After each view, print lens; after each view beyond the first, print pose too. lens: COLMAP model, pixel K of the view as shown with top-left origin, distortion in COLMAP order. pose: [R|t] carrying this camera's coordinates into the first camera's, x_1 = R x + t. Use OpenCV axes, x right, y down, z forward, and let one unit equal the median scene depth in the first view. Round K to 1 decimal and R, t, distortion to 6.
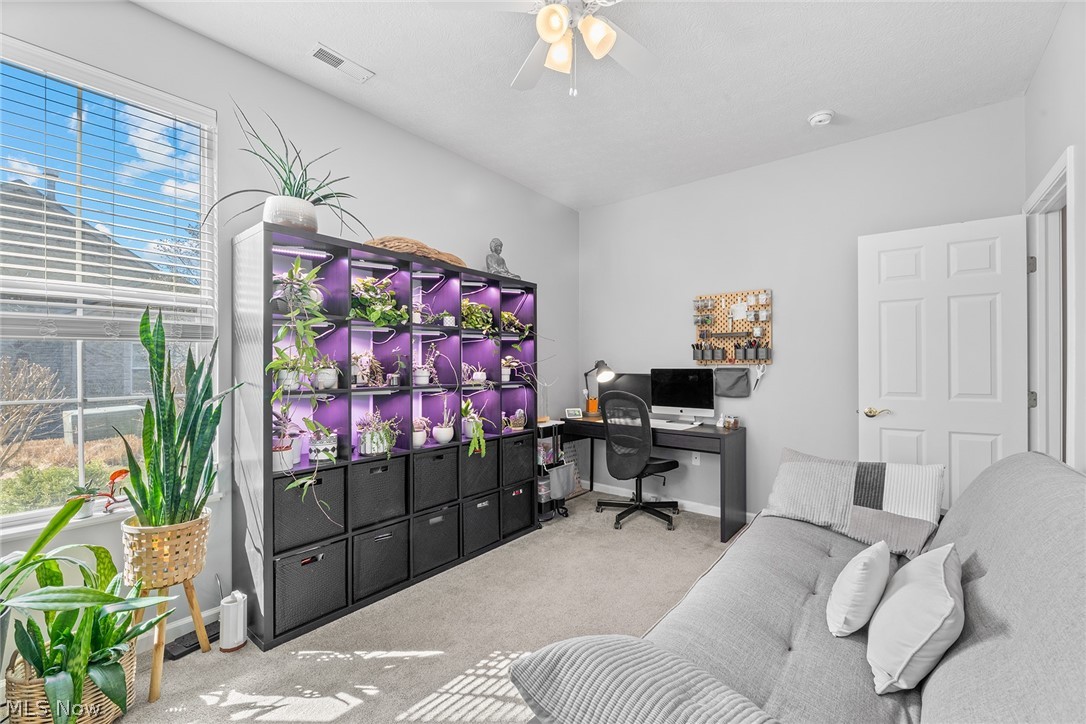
lens RADIAL K [[440.1, 0, 541.0], [0, 440.1, 366.8], [0, 0, 1]] dist [0.000484, -0.003002]
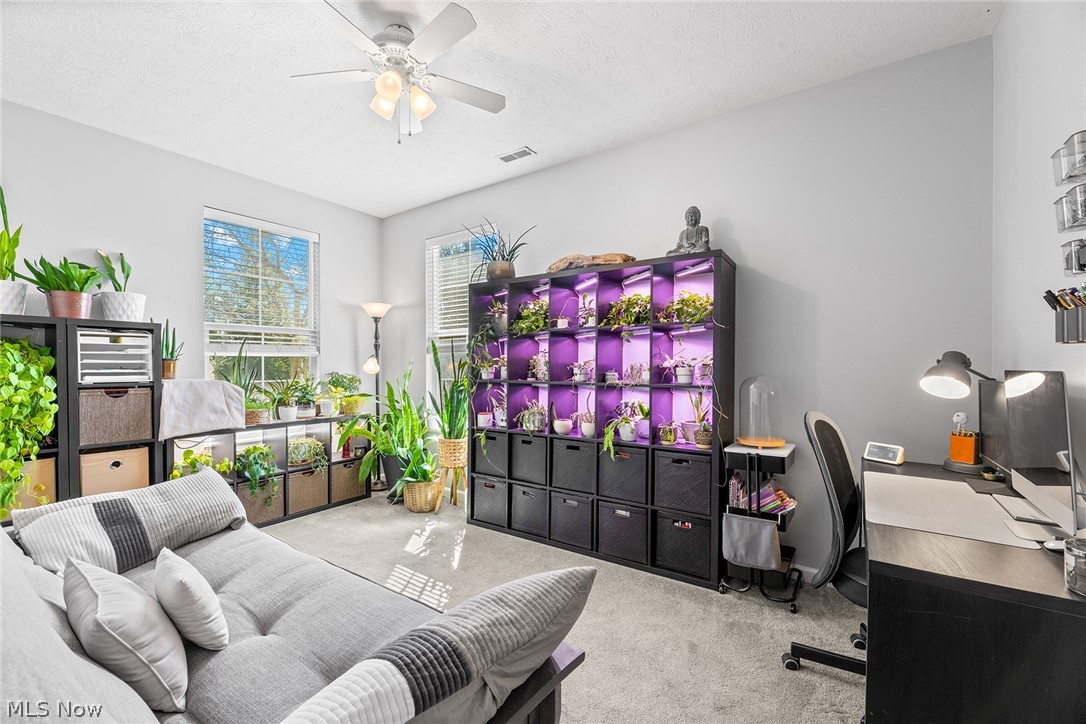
lens RADIAL K [[440.1, 0, 541.0], [0, 440.1, 364.8], [0, 0, 1]] dist [0.000484, -0.003002]
pose [[0.089768, 0.004611, -0.995952, 1.022594], [0.005911, 0.999969, 0.005162, -0.009751], [0.995945, -0.006350, 0.089738, 0.976012]]
